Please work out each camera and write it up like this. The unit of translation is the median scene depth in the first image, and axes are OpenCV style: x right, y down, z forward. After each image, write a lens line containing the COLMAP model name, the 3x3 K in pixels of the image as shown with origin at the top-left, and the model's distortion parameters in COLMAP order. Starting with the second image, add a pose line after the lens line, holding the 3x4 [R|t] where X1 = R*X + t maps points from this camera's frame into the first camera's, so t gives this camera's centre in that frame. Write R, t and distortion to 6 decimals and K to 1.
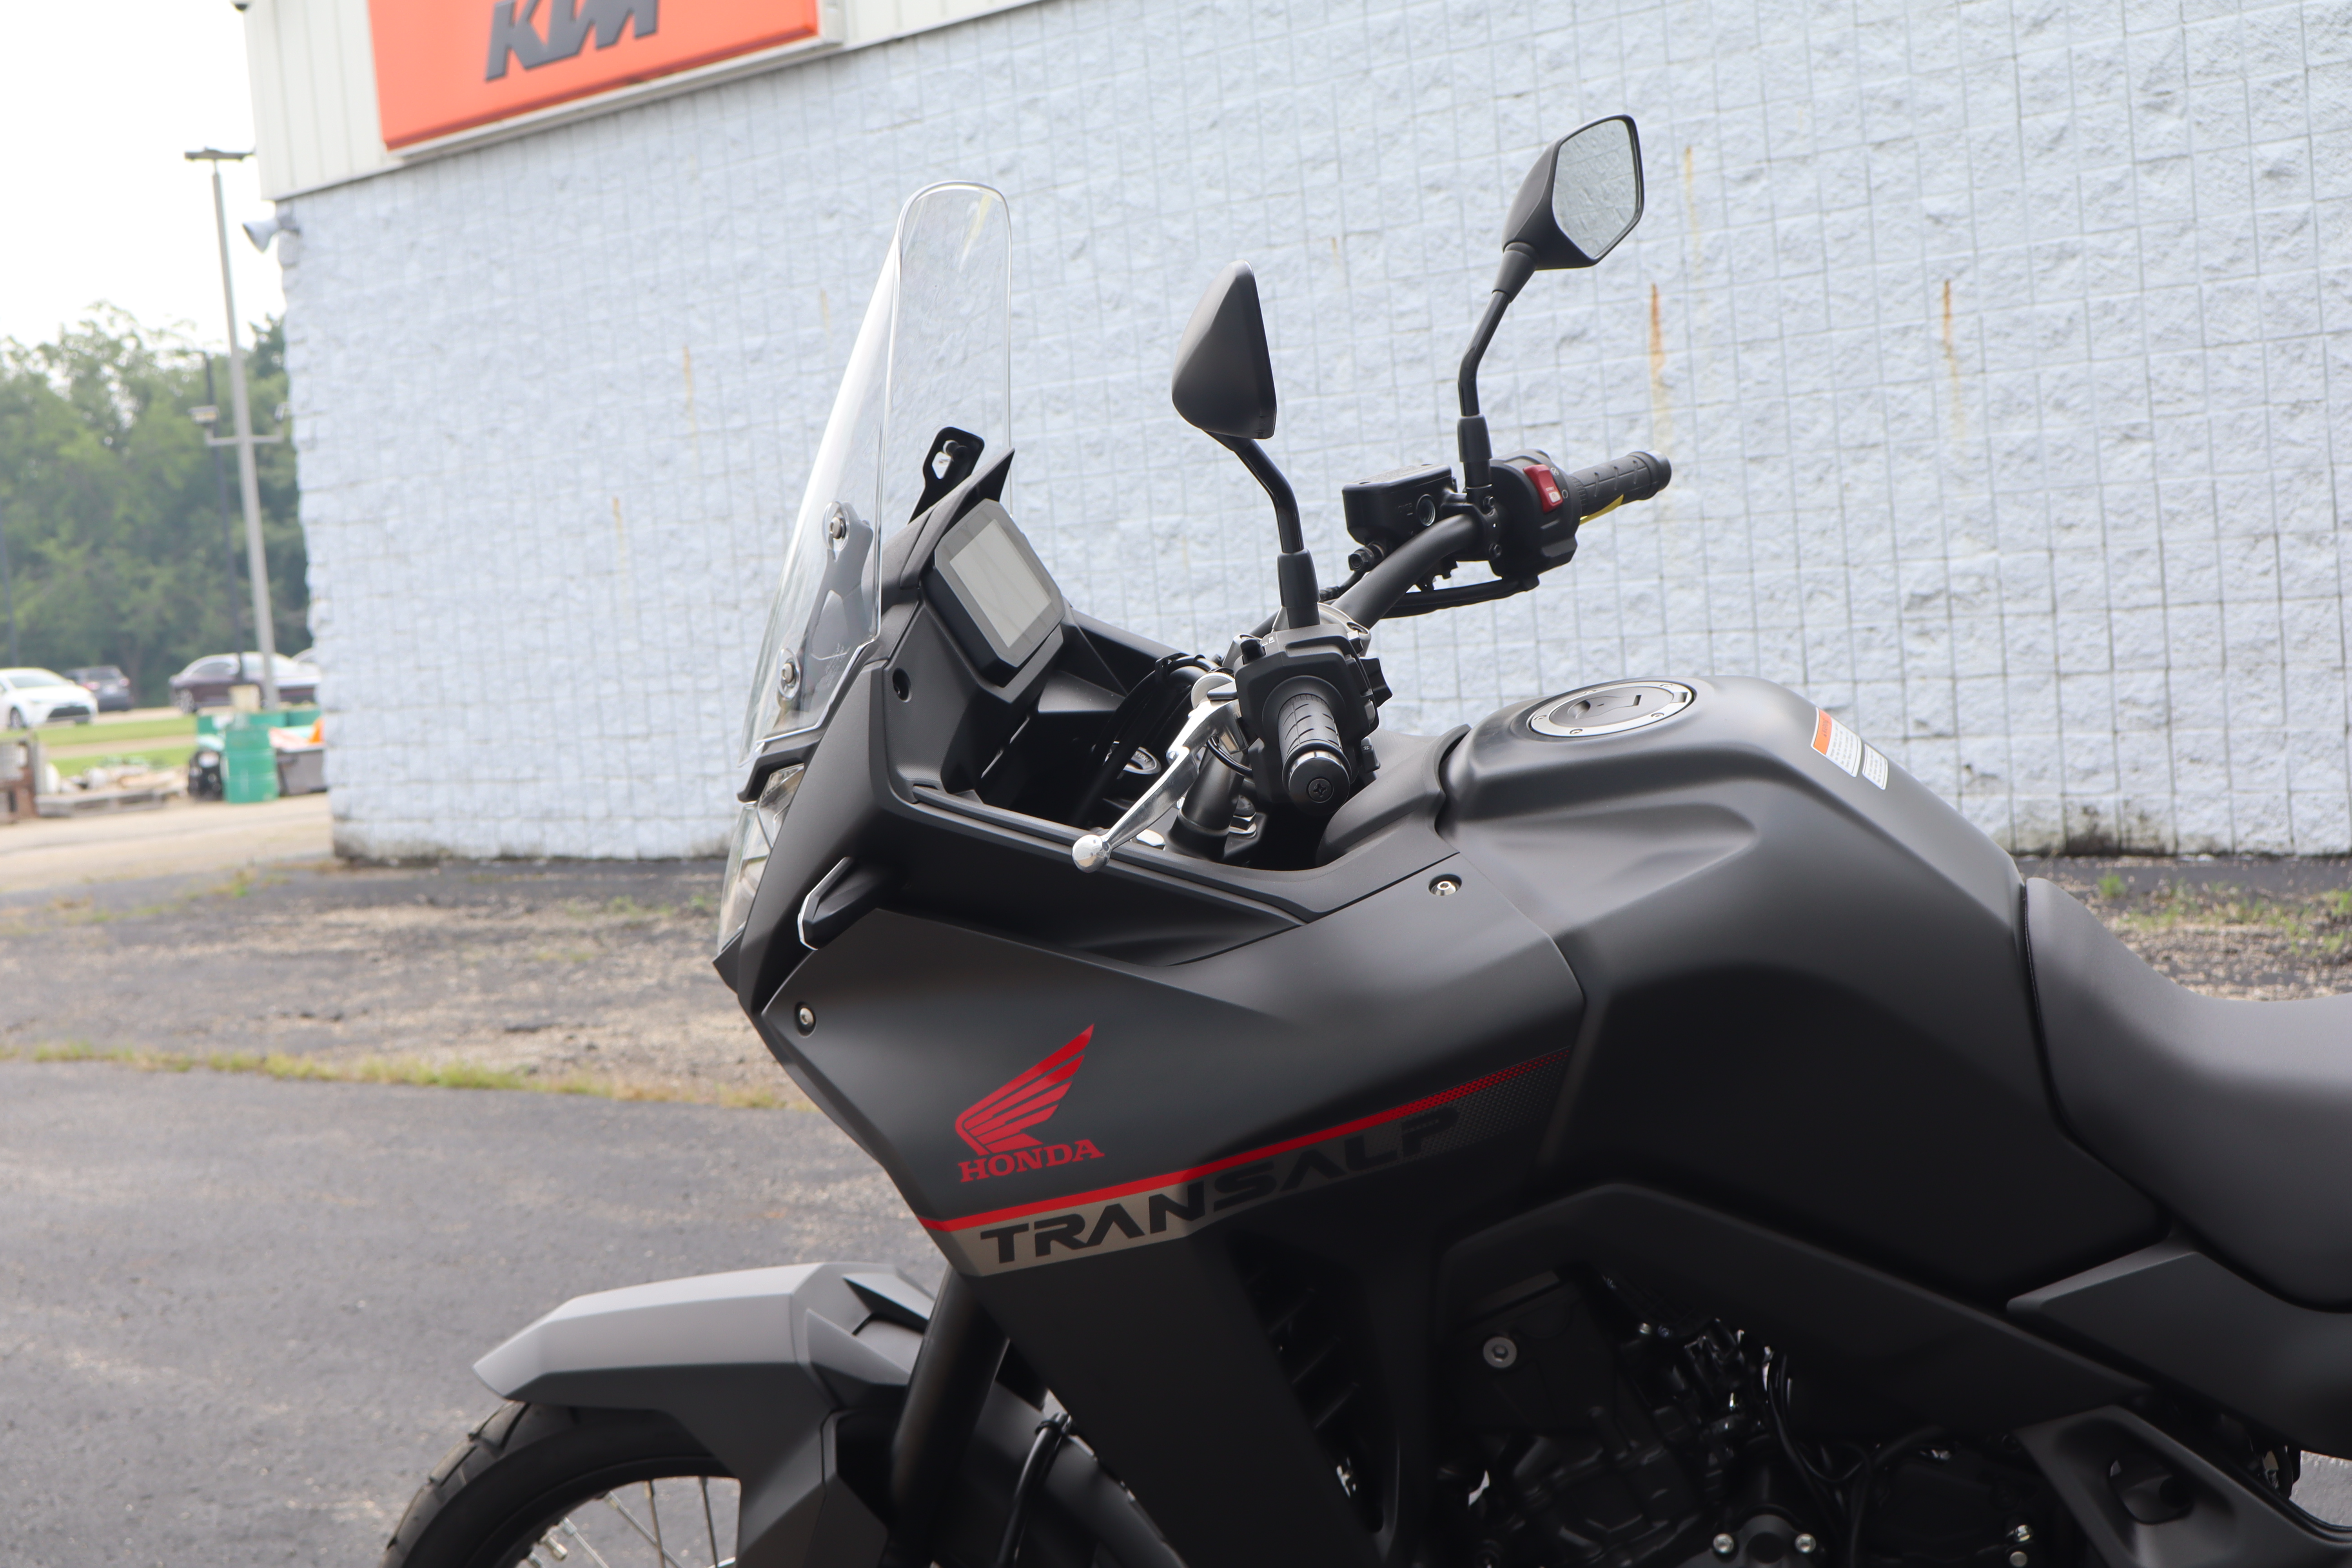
lens RADIAL K [[3616.4, 0, 1191.5], [0, 3616.4, 802.2], [0, 0, 1]] dist [0.022393, 0.000000]
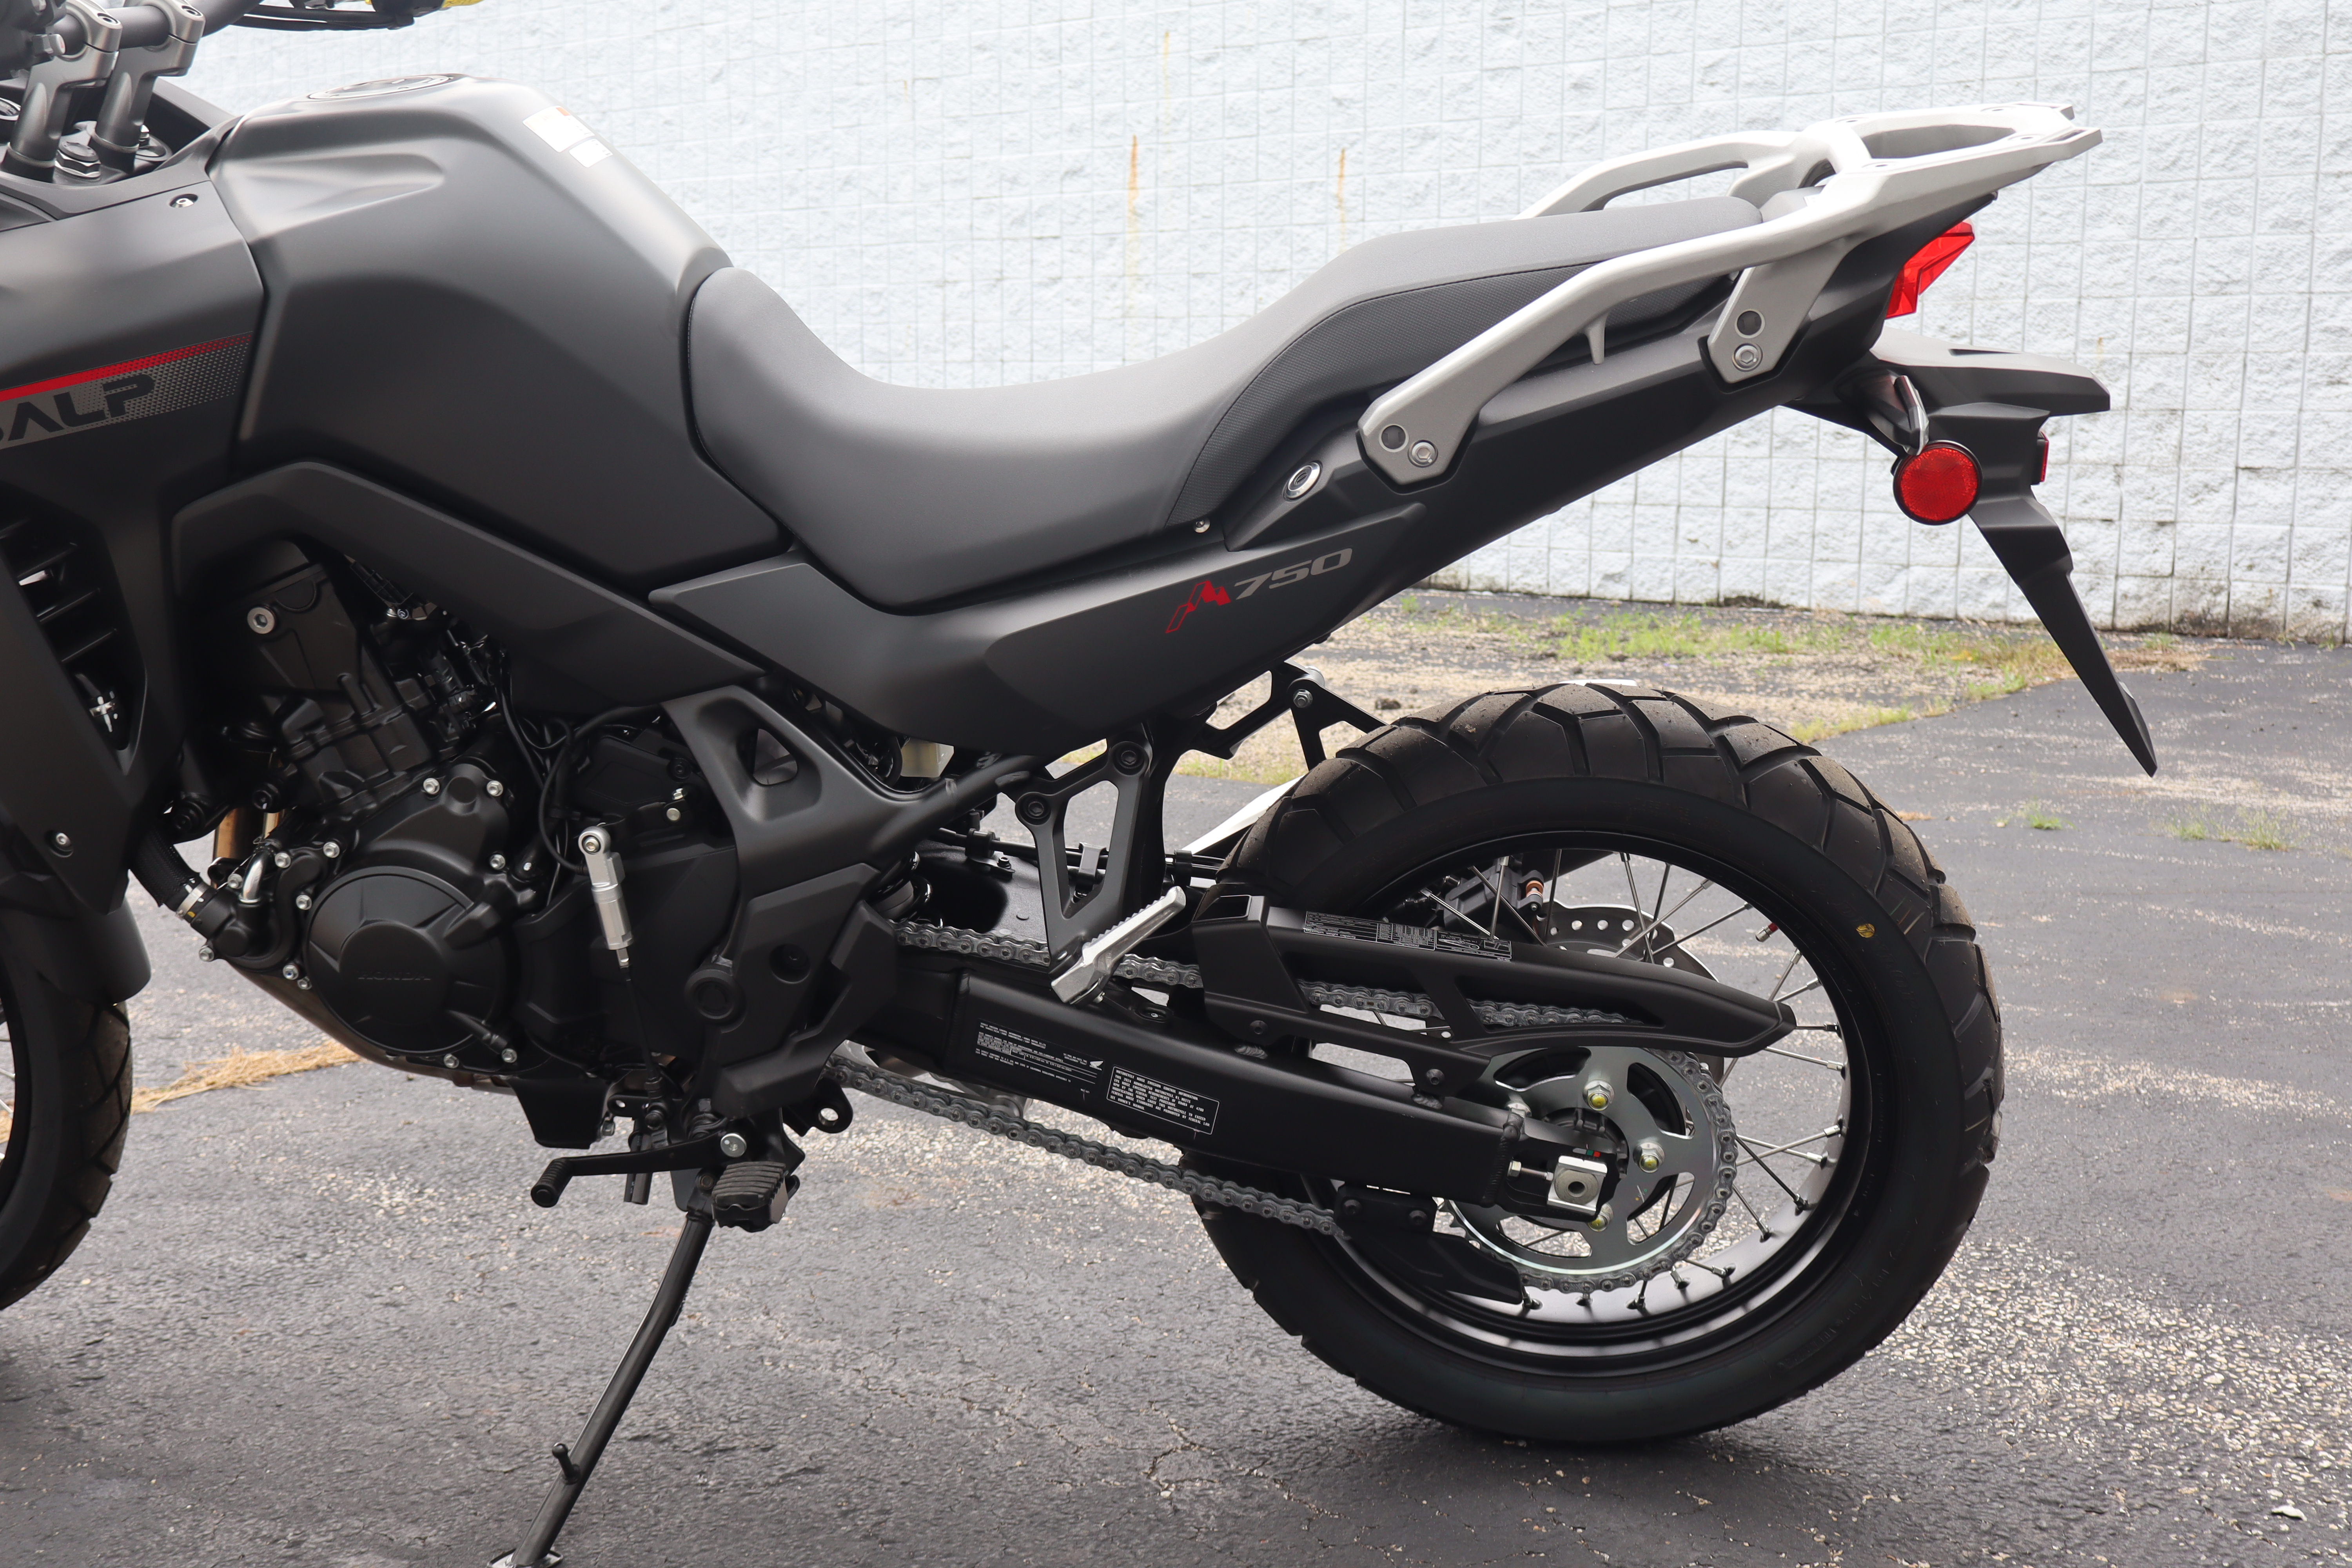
lens RADIAL K [[2658.9, 0, 1153.7], [0, 2658.9, 800.0], [0, 0, 1]] dist [0.021103, 0.000000]
pose [[0.991055, 0.068605, 0.114471, 0.245783], [-0.078502, 0.993342, 0.084311, 0.098240], [-0.107925, -0.092543, 0.989842, 0.070451]]
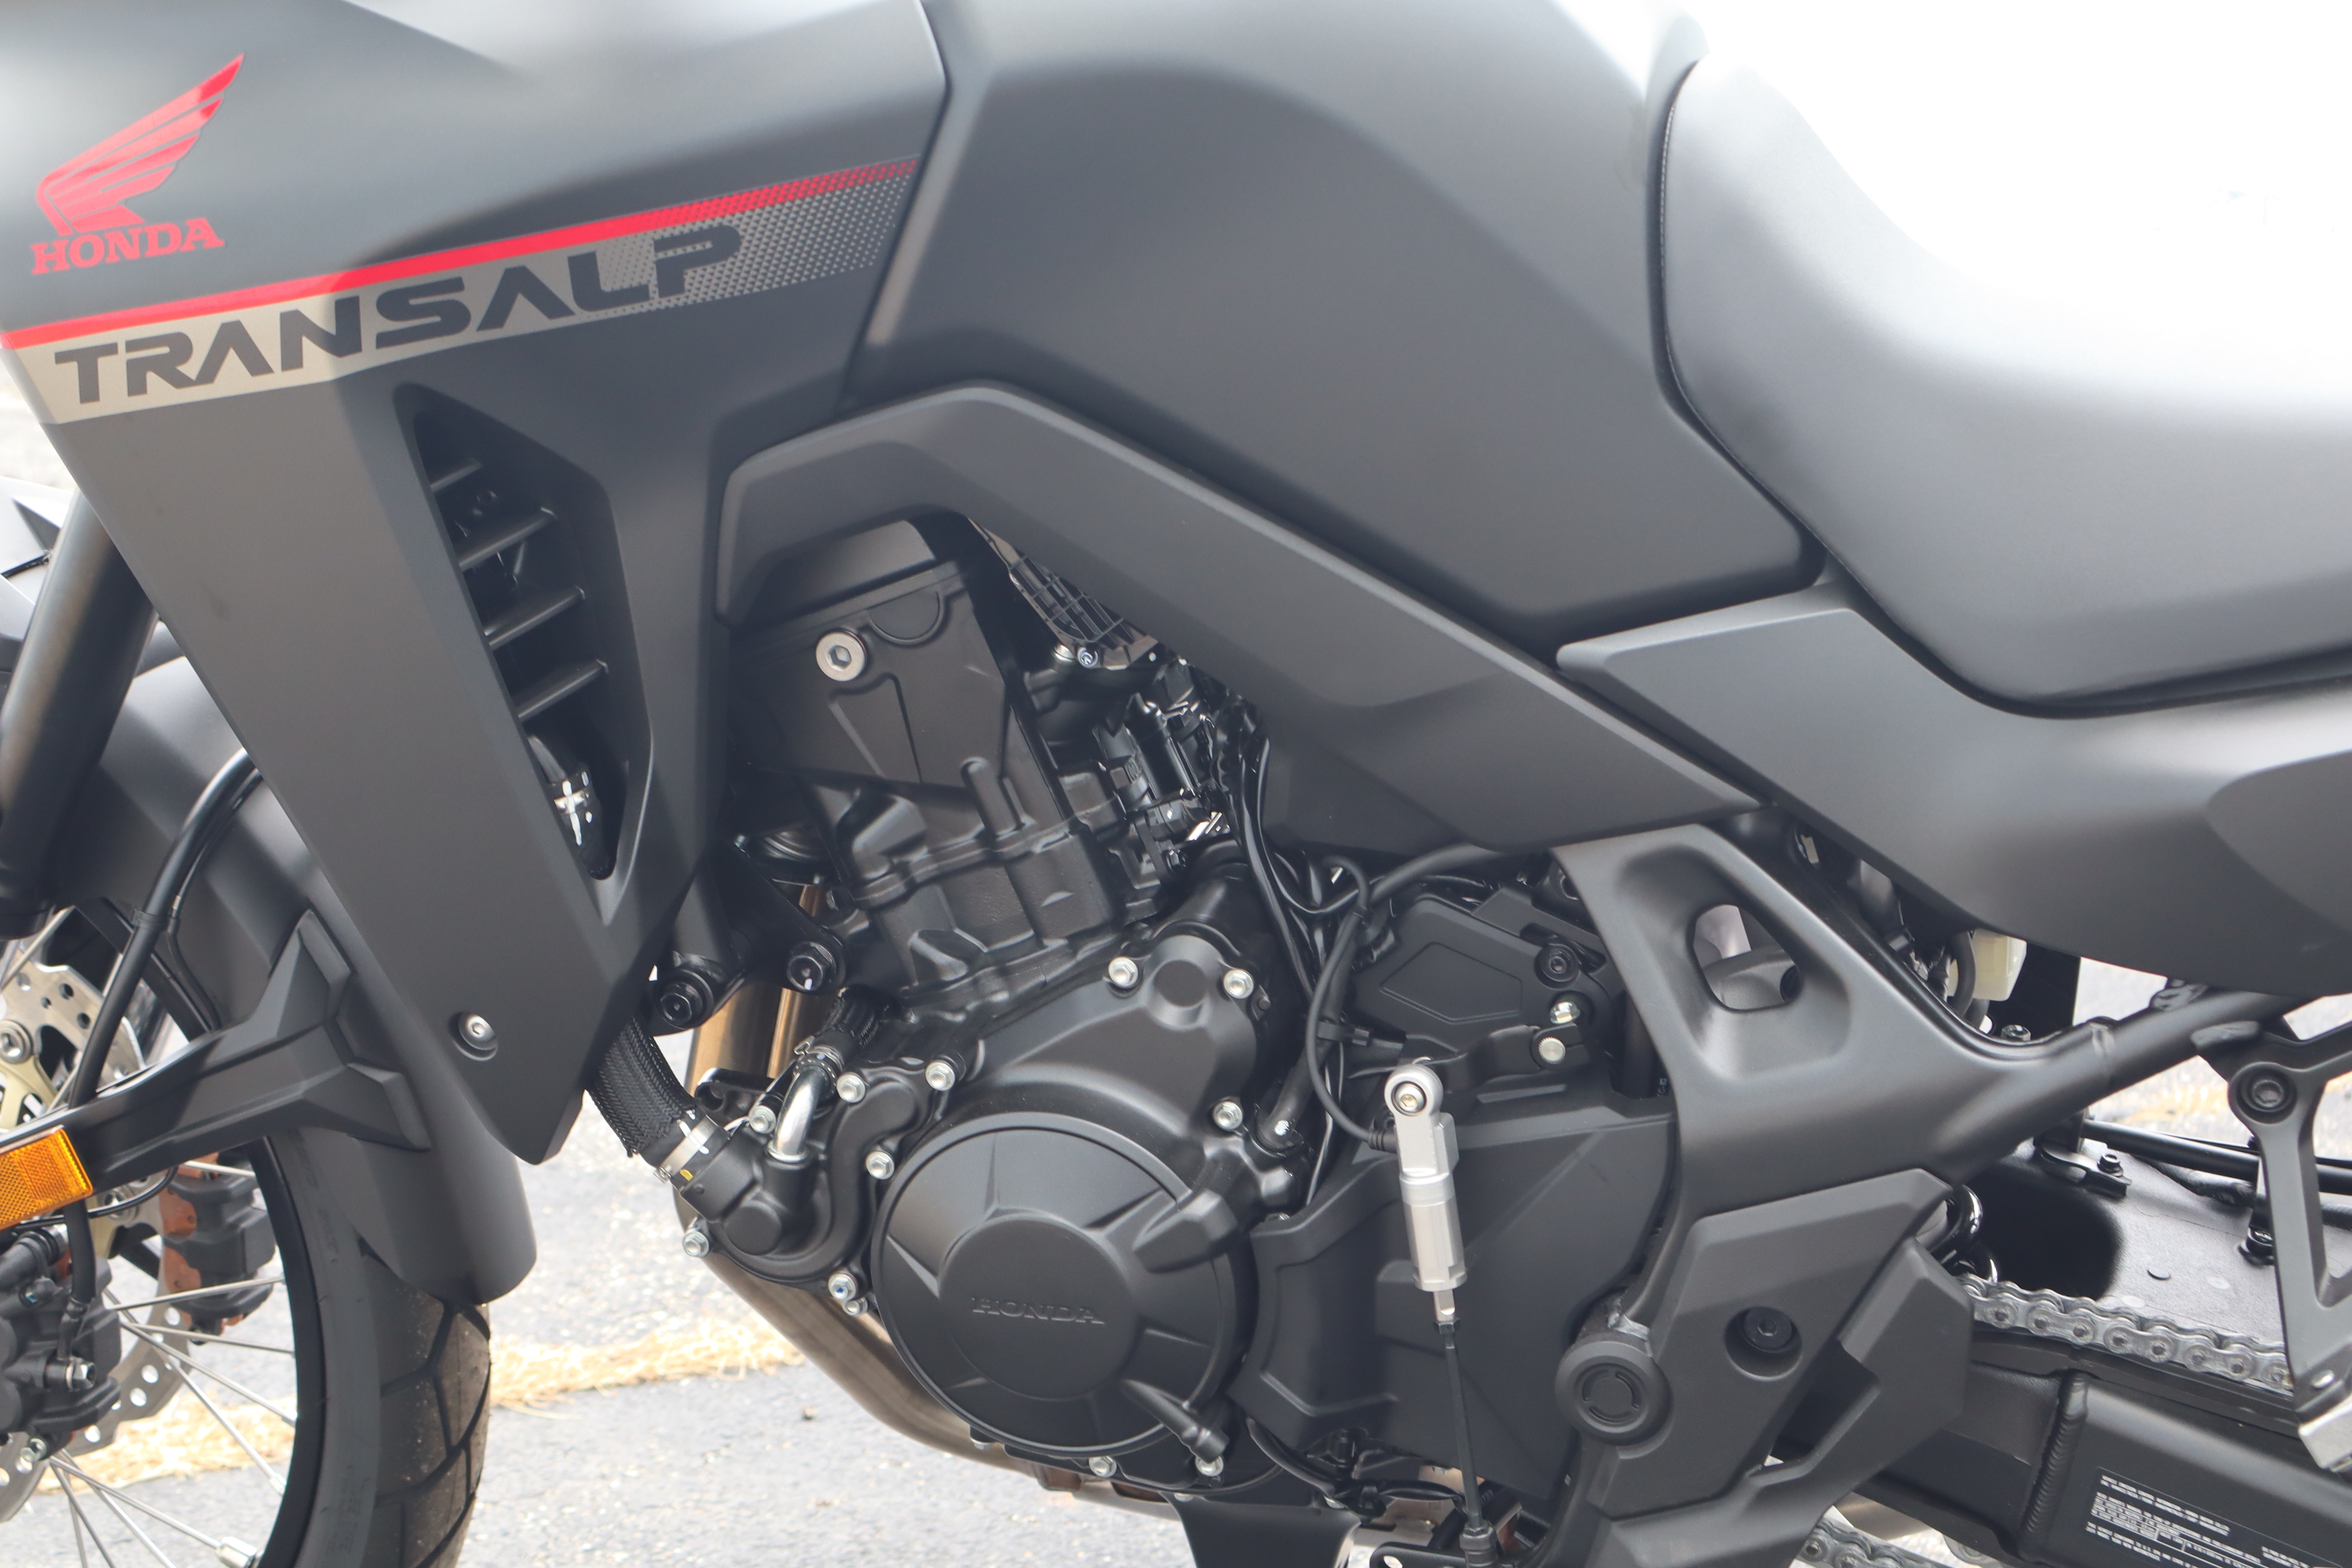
lens RADIAL K [[4764.2, 0, 1182.4], [0, 4764.2, 797.9], [0, 0, 1]] dist [0.019848, 0.000000]
pose [[0.991491, 0.128432, -0.021248, 0.148202], [-0.126358, 0.988740, 0.080164, 0.085881], [0.031304, -0.076797, 0.996555, 0.100280]]
